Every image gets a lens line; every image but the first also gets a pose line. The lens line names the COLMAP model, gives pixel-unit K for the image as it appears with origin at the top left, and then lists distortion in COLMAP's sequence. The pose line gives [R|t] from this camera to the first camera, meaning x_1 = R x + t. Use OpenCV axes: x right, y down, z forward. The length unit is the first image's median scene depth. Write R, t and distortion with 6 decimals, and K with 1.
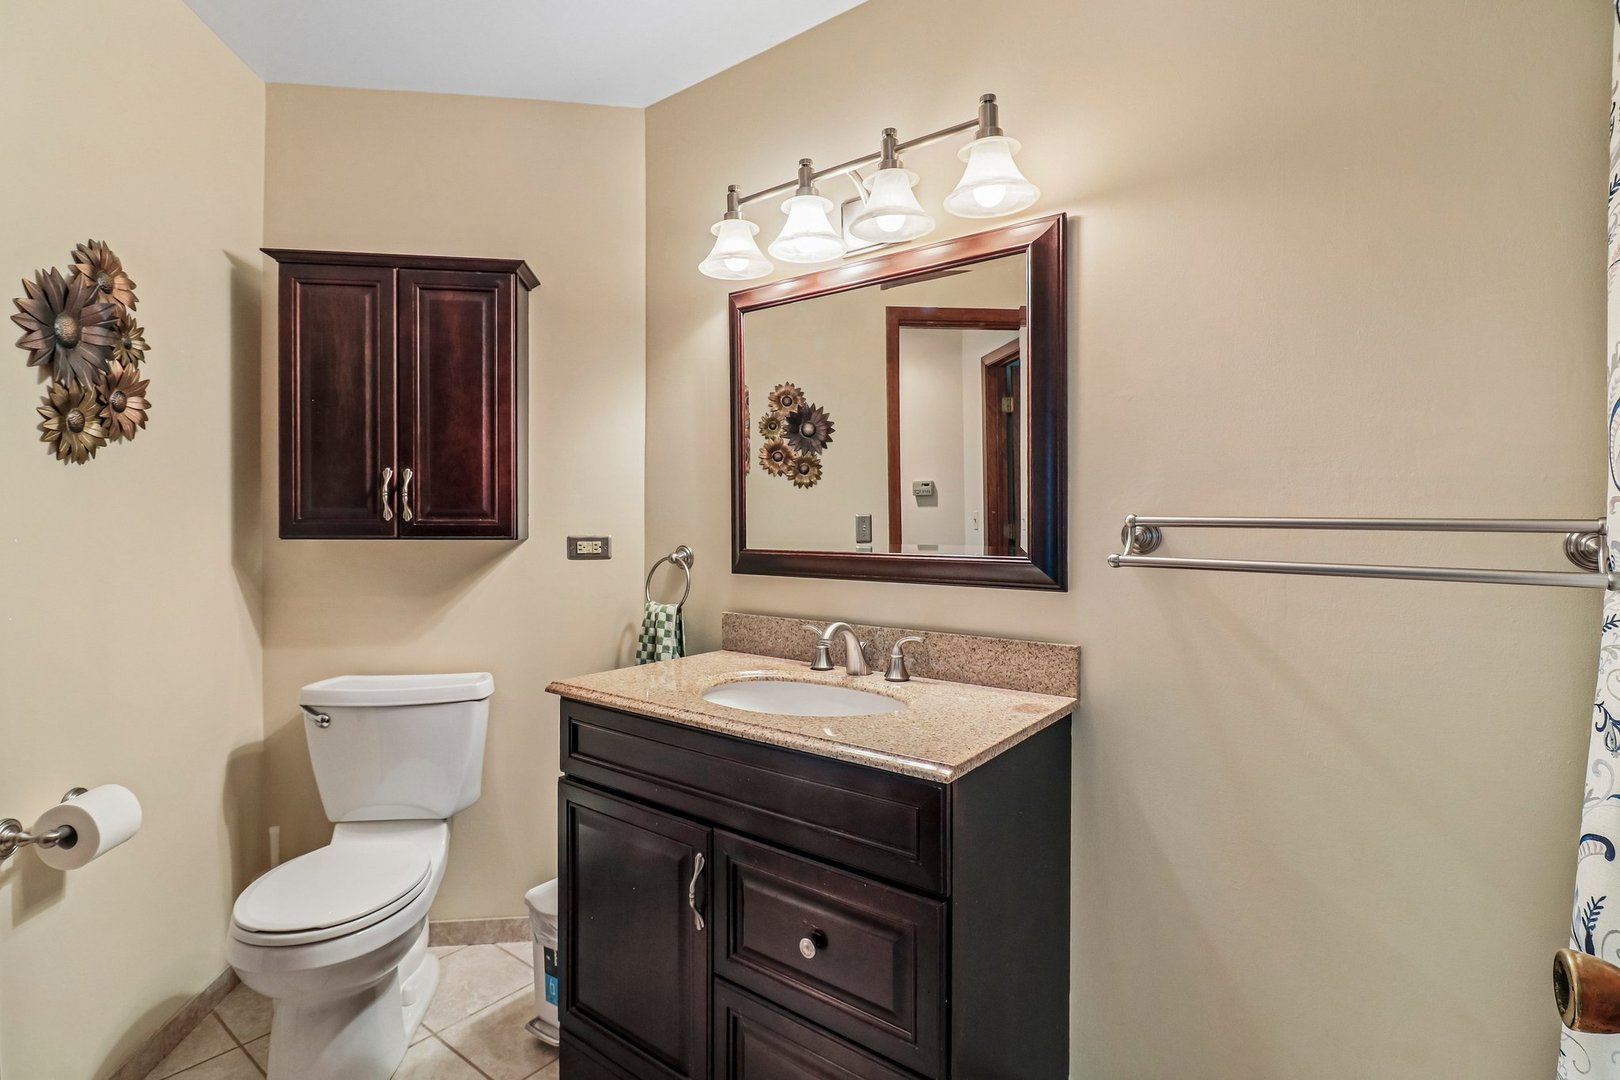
lens RADIAL K [[760.8, 0, 779.4], [0, 760.8, 529.6], [0, 0, 1]] dist [0.014462, -0.010939]
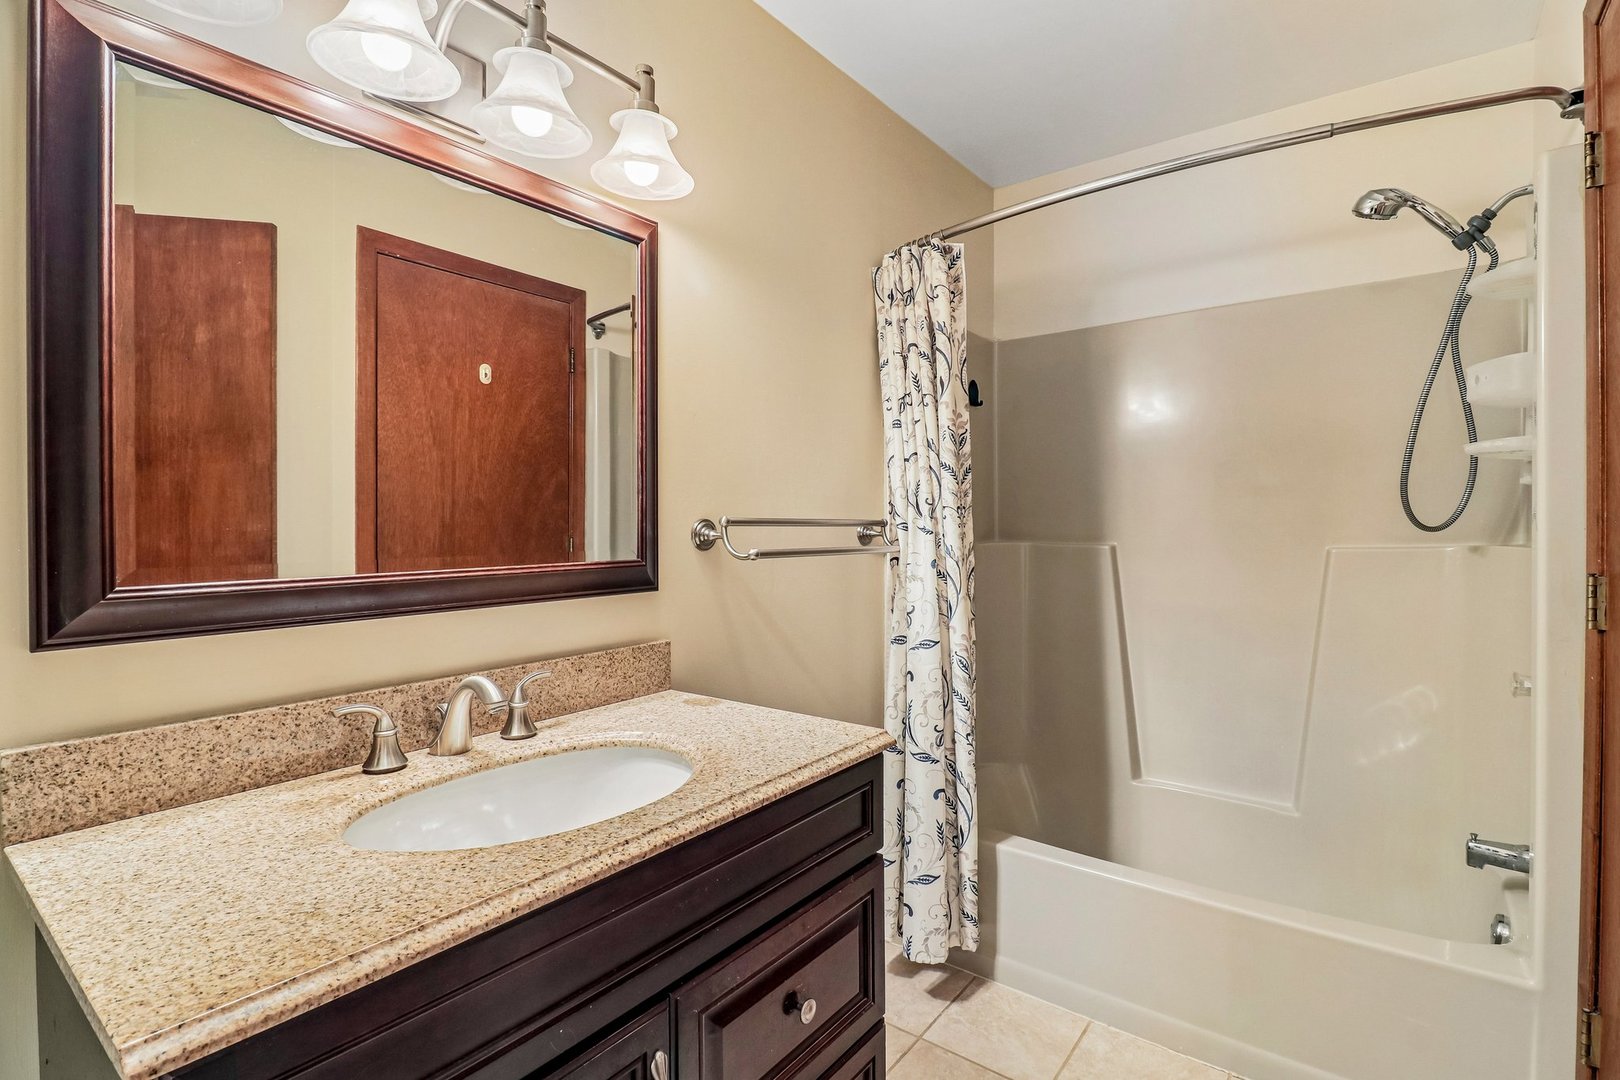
lens RADIAL K [[760.8, 0, 792.7], [0, 760.8, 532.8], [0, 0, 1]] dist [0.014462, -0.010939]
pose [[0.016923, -0.018496, 0.999686, -0.492892], [0.015535, 0.999713, 0.018233, -0.009095], [-0.999736, 0.015221, 0.017206, 0.605412]]
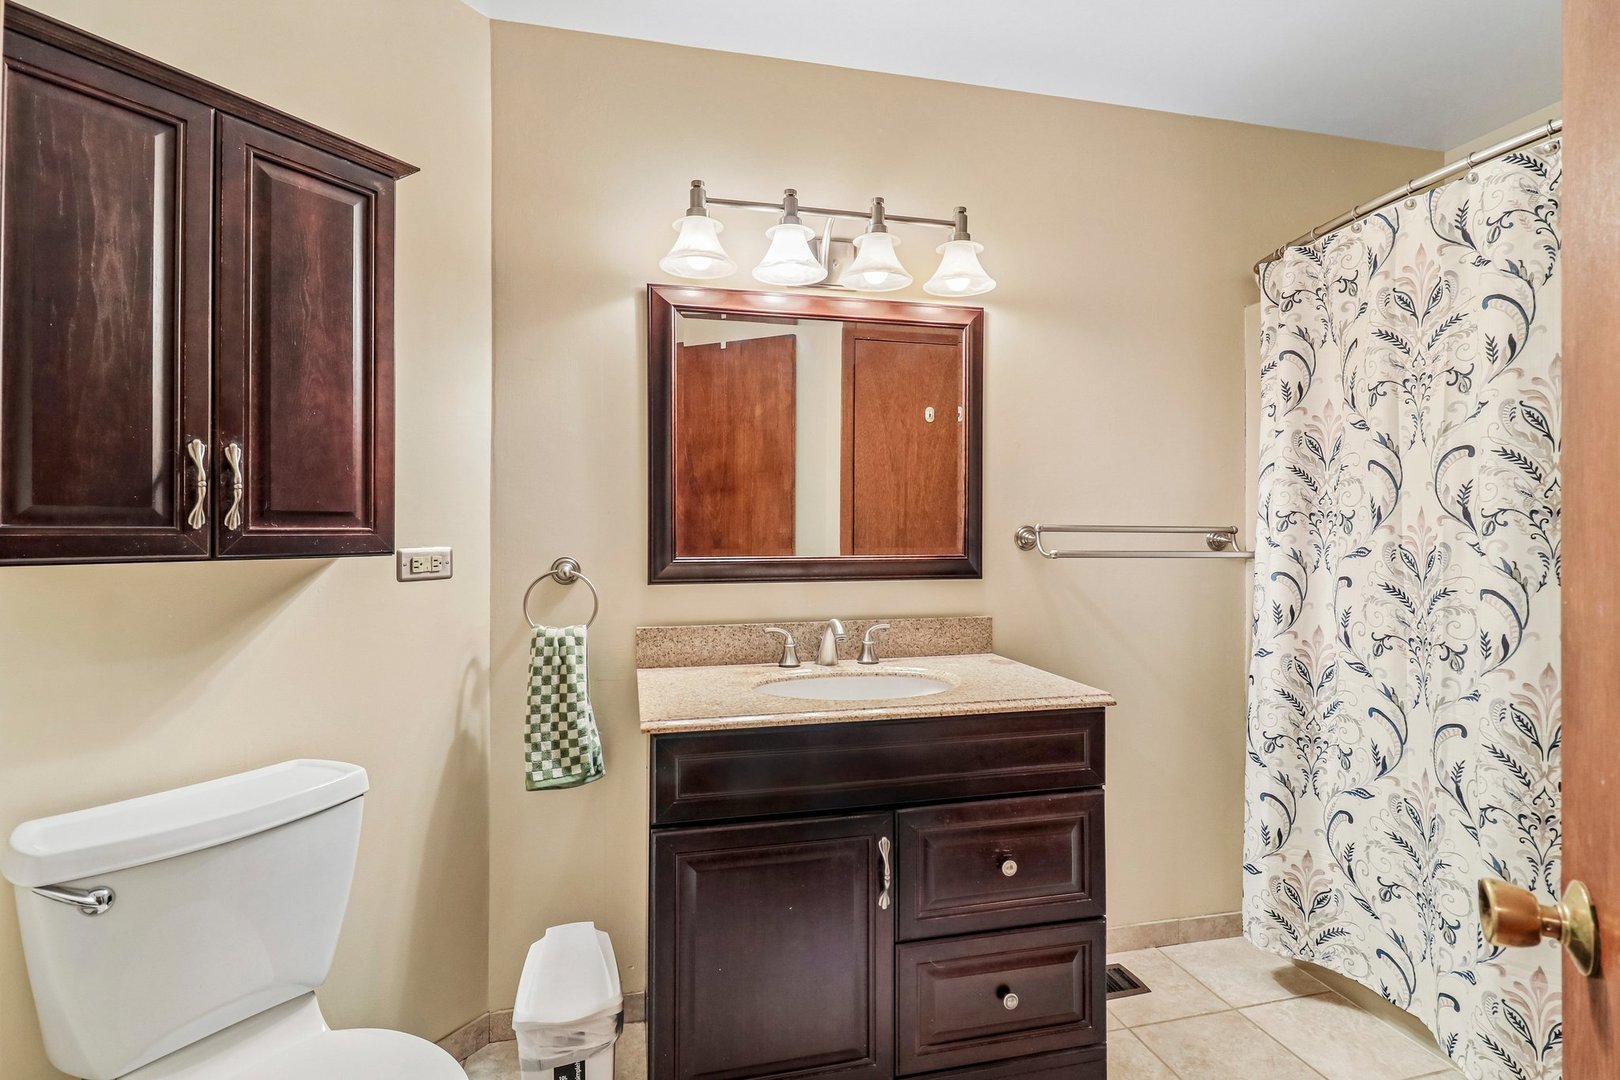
lens RADIAL K [[760.8, 0, 802.6], [0, 760.8, 530.1], [0, 0, 1]] dist [0.014462, -0.010939]
pose [[0.640527, -0.004435, 0.767923, -0.687737], [0.010166, 0.999945, -0.002704, -0.004967], [-0.767868, 0.009539, 0.640537, 0.270951]]
